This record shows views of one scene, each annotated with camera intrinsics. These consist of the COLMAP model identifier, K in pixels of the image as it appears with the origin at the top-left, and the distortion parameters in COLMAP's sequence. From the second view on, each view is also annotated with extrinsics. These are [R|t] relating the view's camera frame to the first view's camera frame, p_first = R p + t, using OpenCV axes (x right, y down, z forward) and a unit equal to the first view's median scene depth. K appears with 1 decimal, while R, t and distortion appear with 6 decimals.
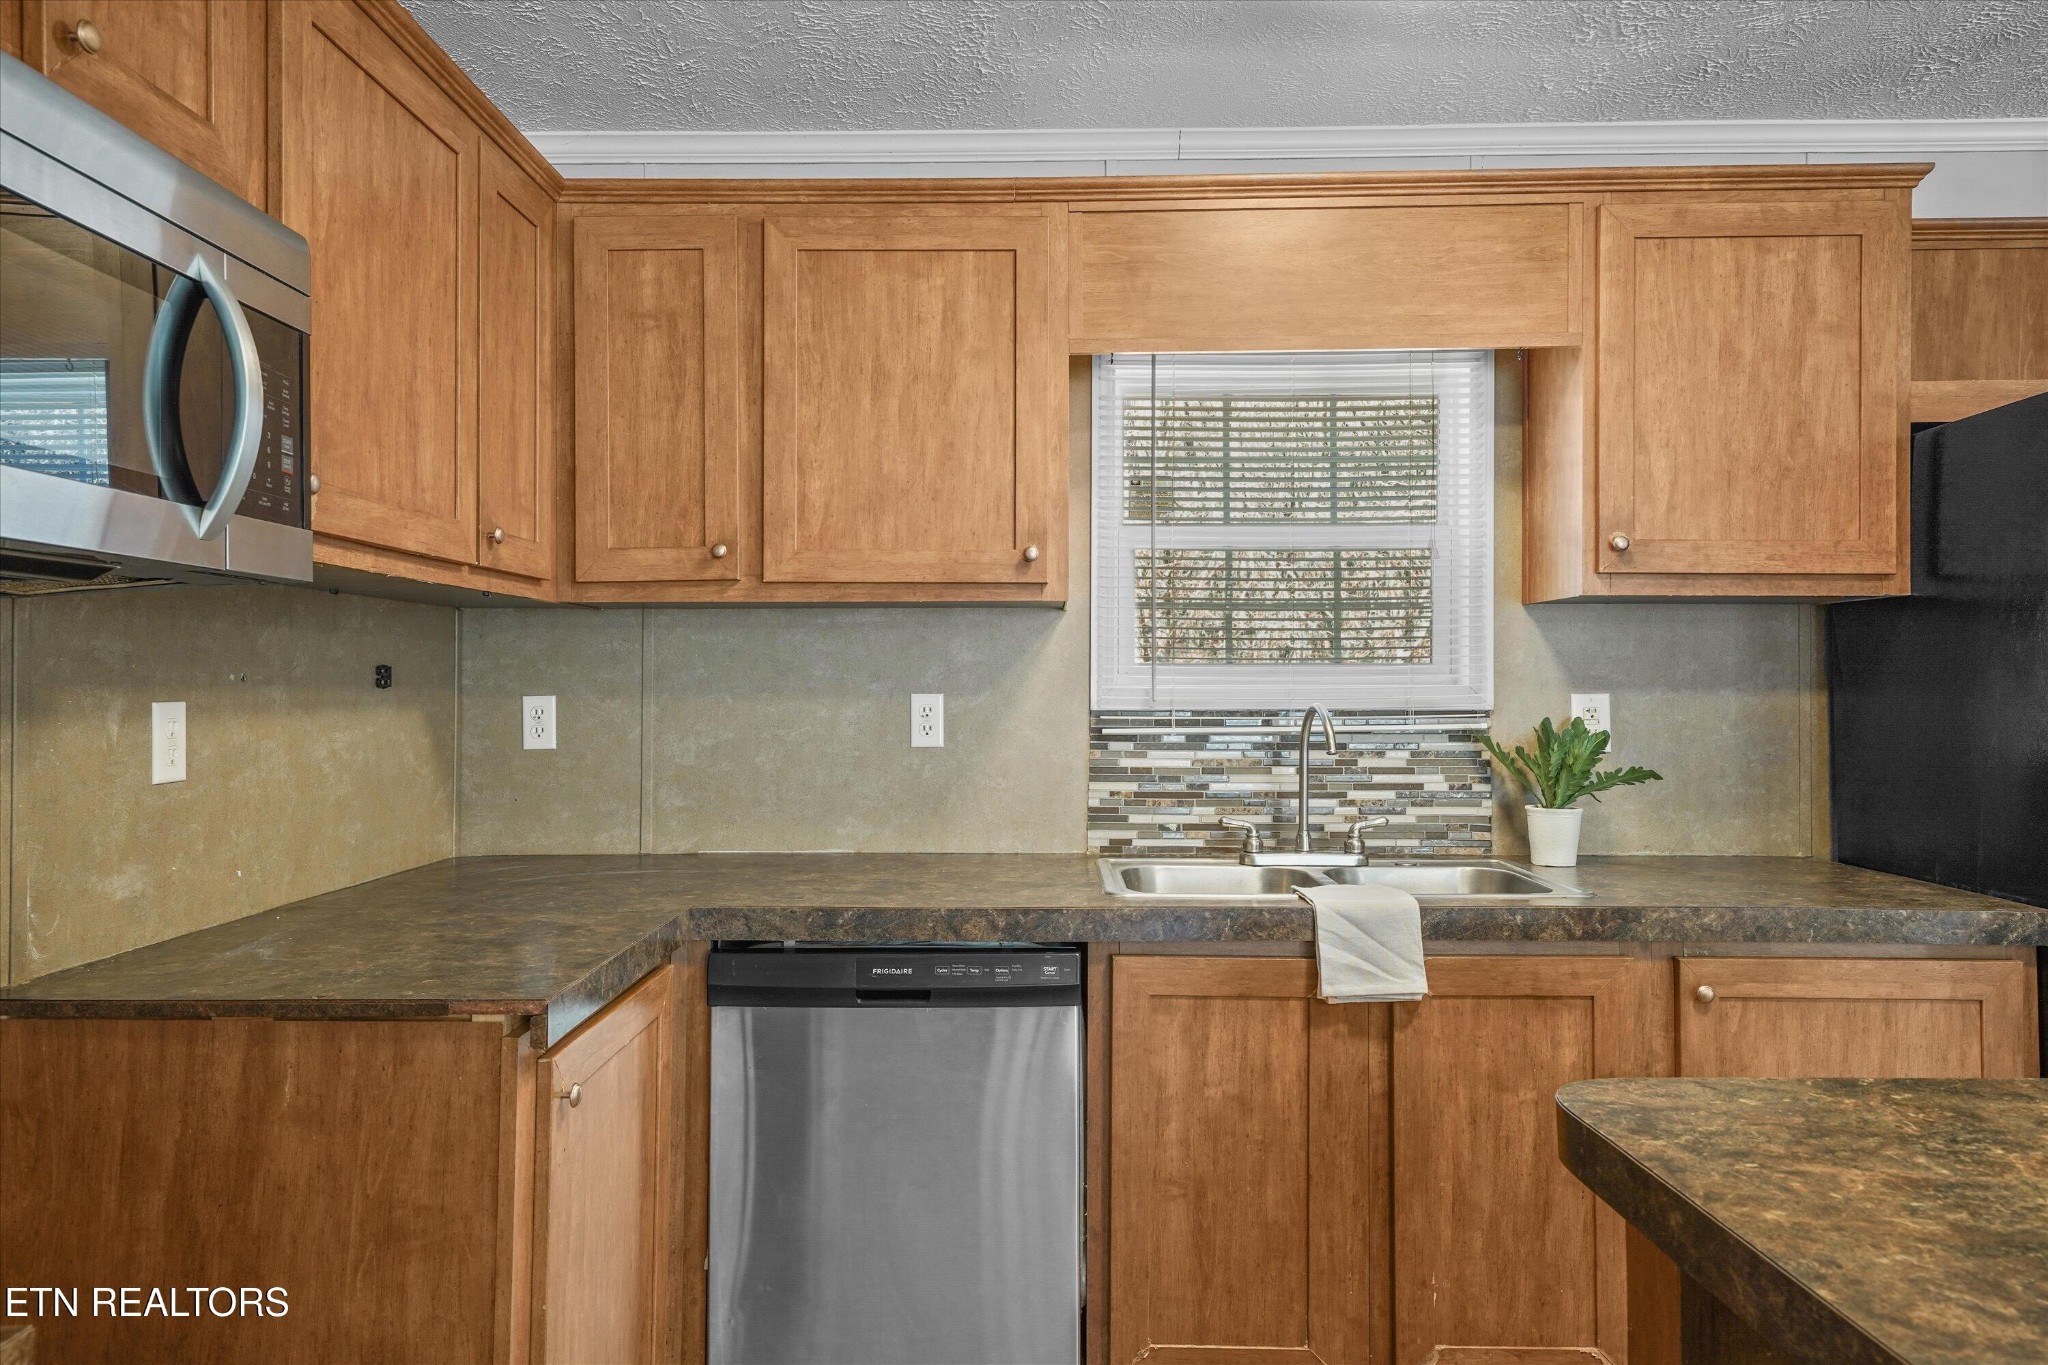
lens RADIAL K [[1353.3, 0, 1020.5], [0, 1353.3, 668.3], [0, 0, 1]] dist [0.042427, -0.022263]
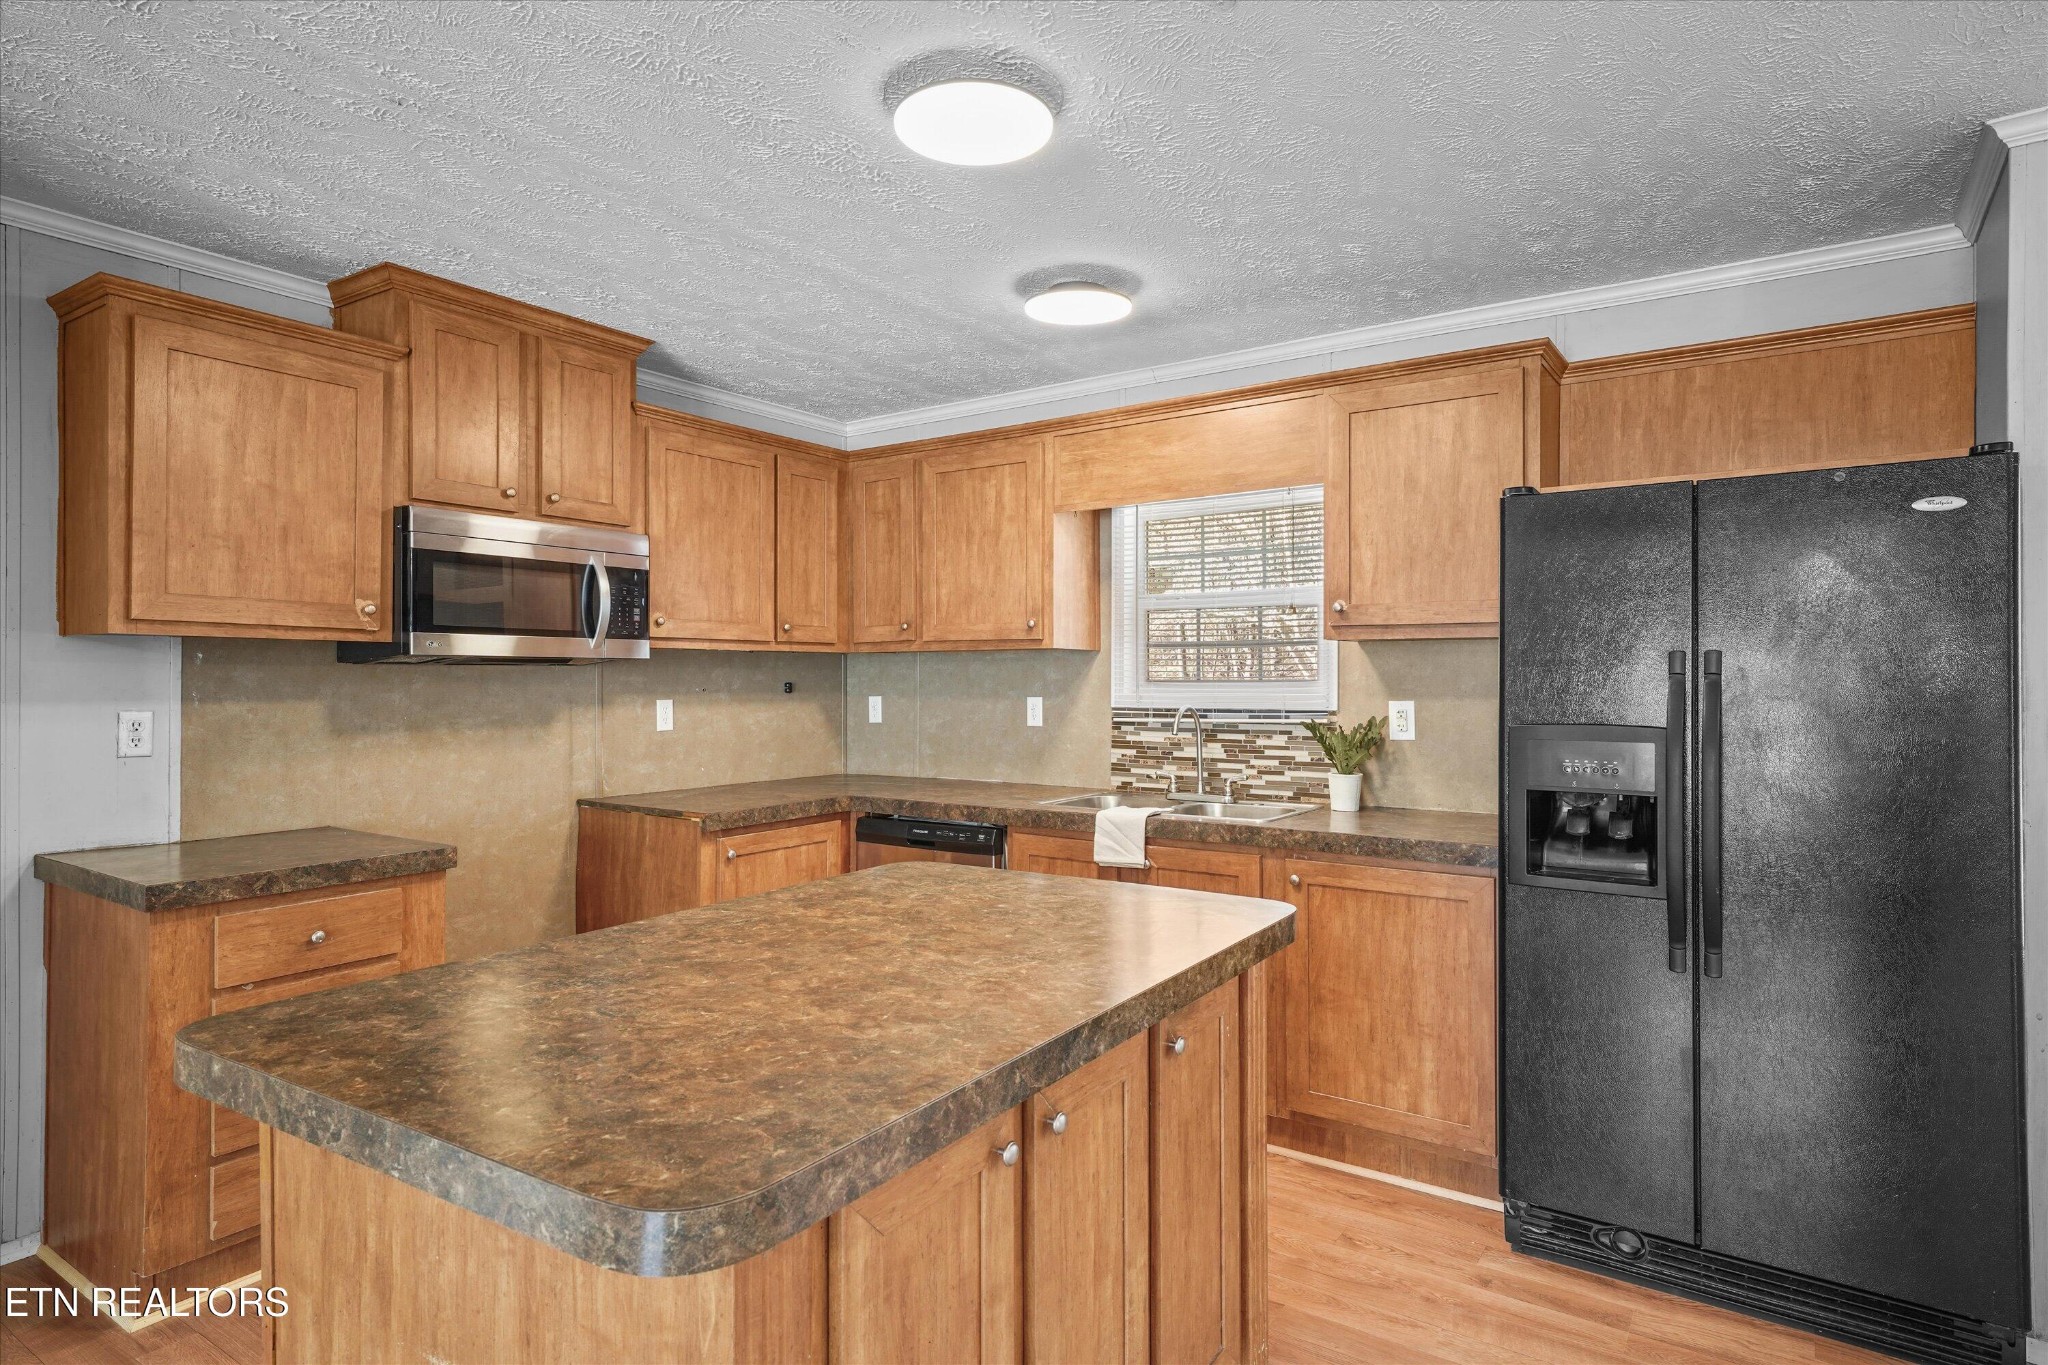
lens RADIAL K [[1126.7, 0, 1020.8], [0, 1126.7, 677.3], [0, 0, 1]] dist [0.006836, 0.000929]
pose [[0.827385, -0.001061, -0.561635, 0.862255], [0.007883, 0.999922, 0.009724, -0.025302], [0.561580, -0.012472, 0.827328, -0.294875]]
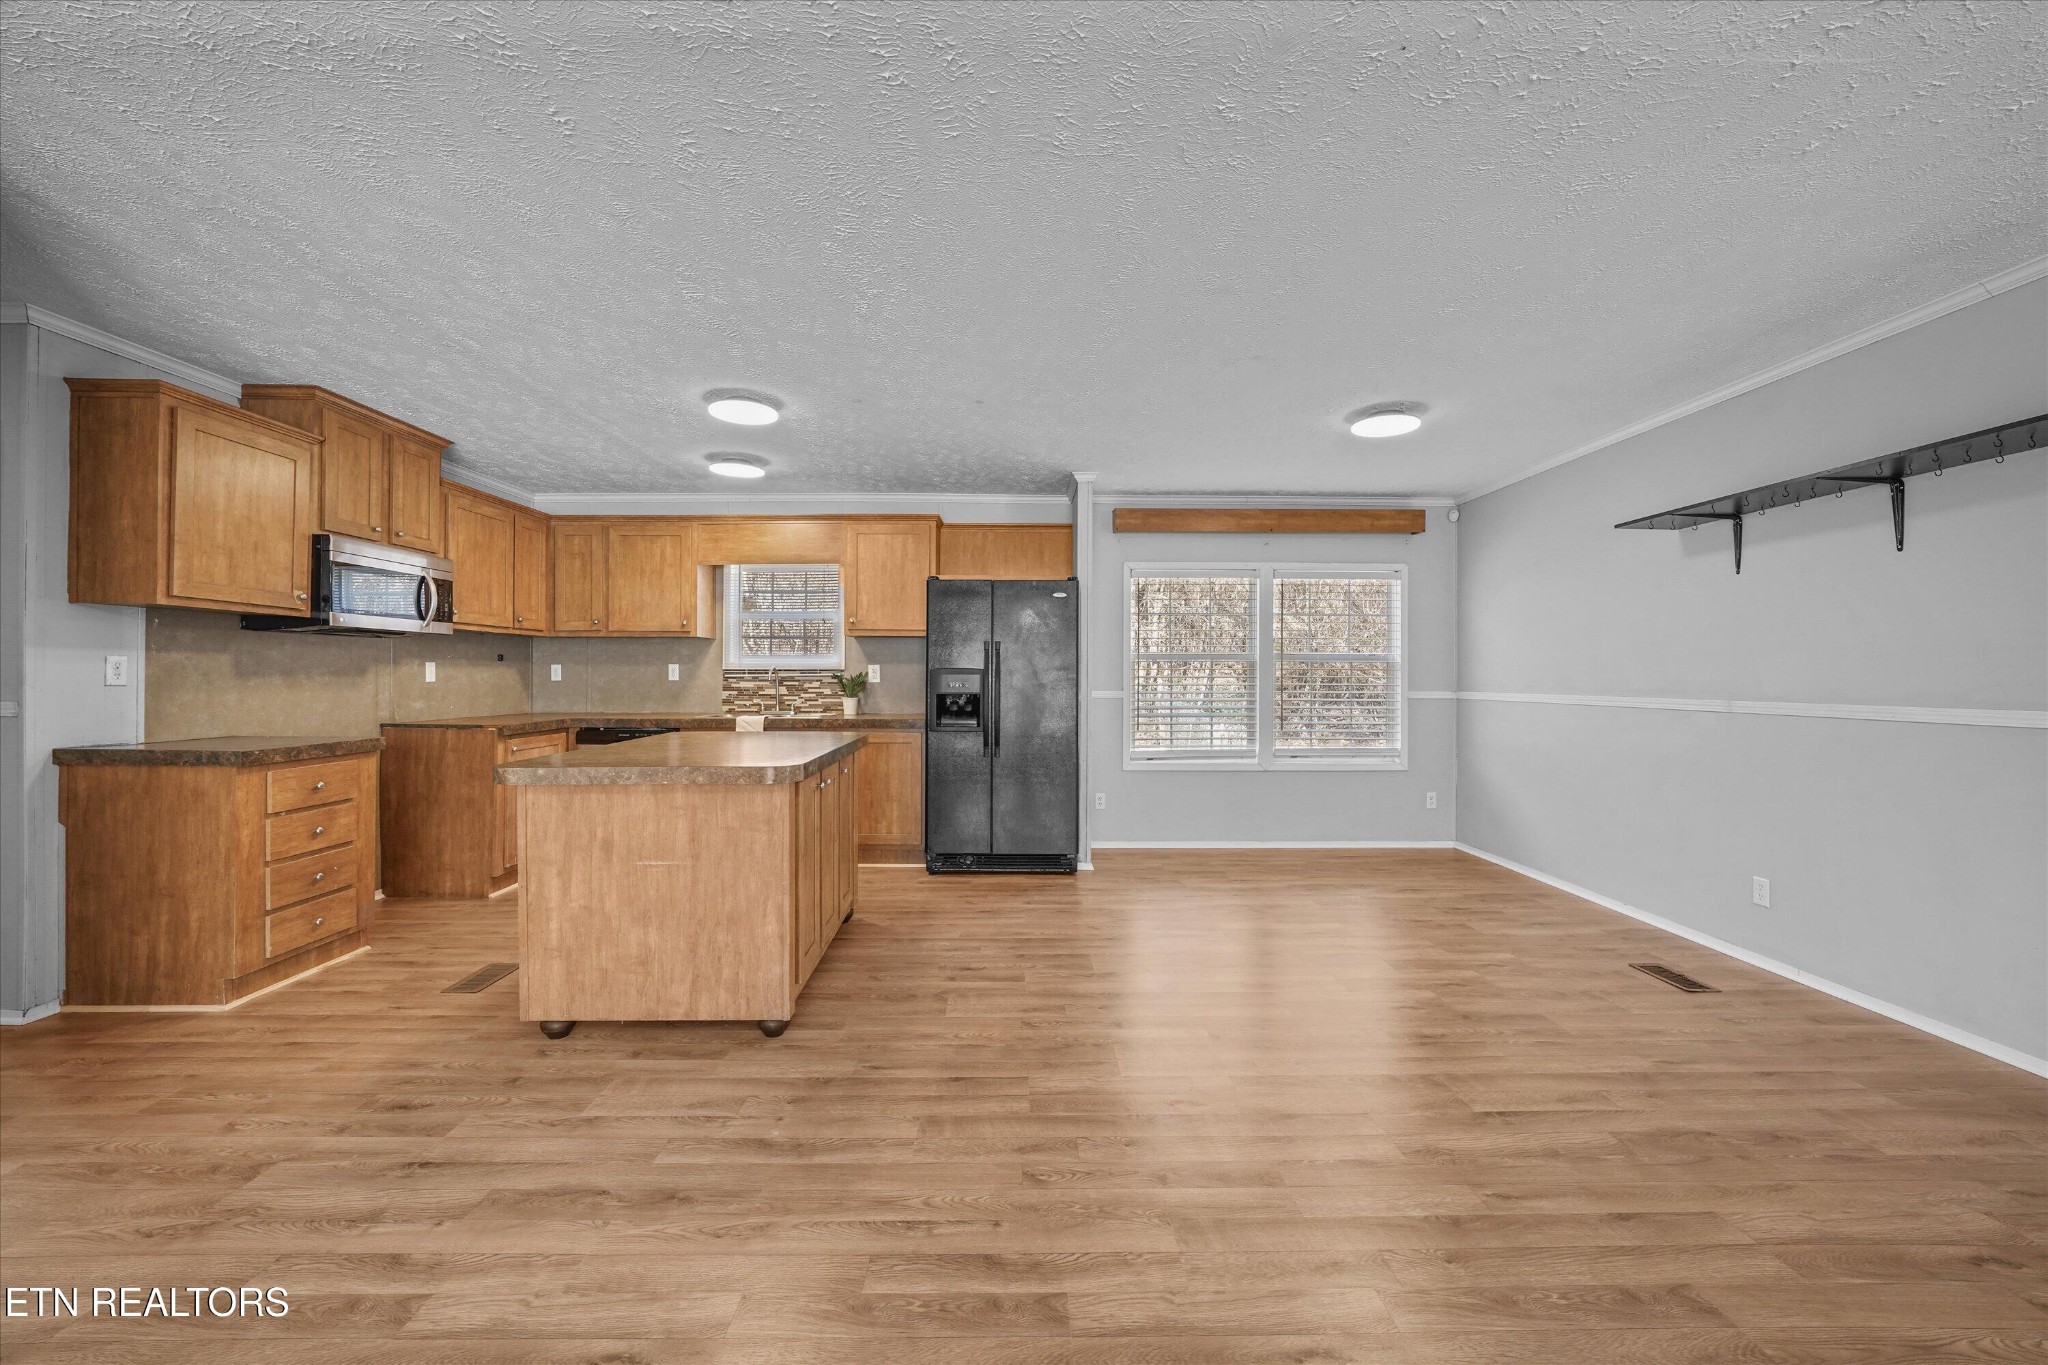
lens RADIAL K [[796.6, 0, 1015.9], [0, 796.6, 676.2], [0, 0, 1]] dist [-0.002473, 0.000223]
pose [[0.999984, 0.002836, 0.004992, 0.844442], [-0.002899, 0.999915, 0.012675, 0.023815], [-0.004956, -0.012689, 0.999907, -1.048265]]
